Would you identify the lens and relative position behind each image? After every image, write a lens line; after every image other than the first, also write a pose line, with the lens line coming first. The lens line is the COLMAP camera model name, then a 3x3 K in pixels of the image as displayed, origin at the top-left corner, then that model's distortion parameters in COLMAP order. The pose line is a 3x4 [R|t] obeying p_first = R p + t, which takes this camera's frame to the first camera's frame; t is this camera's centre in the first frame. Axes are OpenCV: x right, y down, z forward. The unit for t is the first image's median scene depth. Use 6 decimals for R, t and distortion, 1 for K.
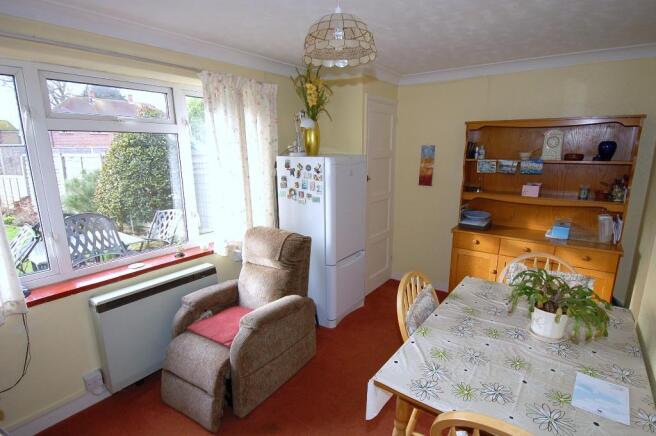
lens RADIAL K [[327.7, 0, 336.5], [0, 327.7, 218.7], [0, 0, 1]] dist [0.001793, 0.000237]
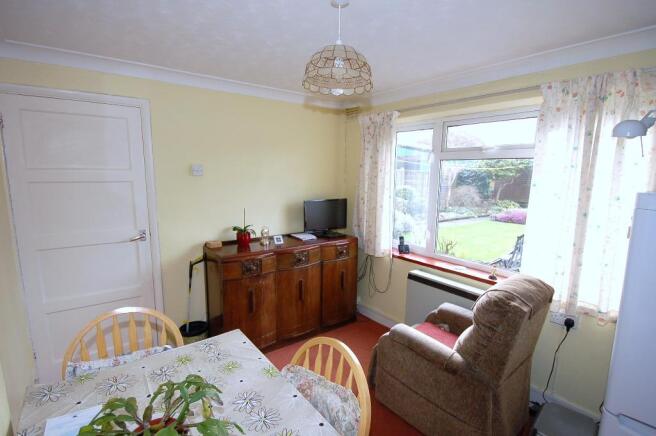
lens RADIAL K [[327.7, 0, 336.5], [0, 327.7, 218.7], [0, 0, 1]] dist [0.001793, 0.000237]
pose [[-0.268855, 0.145046, -0.952197, 0.685721], [-0.208329, 0.956437, 0.204515, -0.194880], [0.940381, 0.253355, -0.226926, 0.850507]]
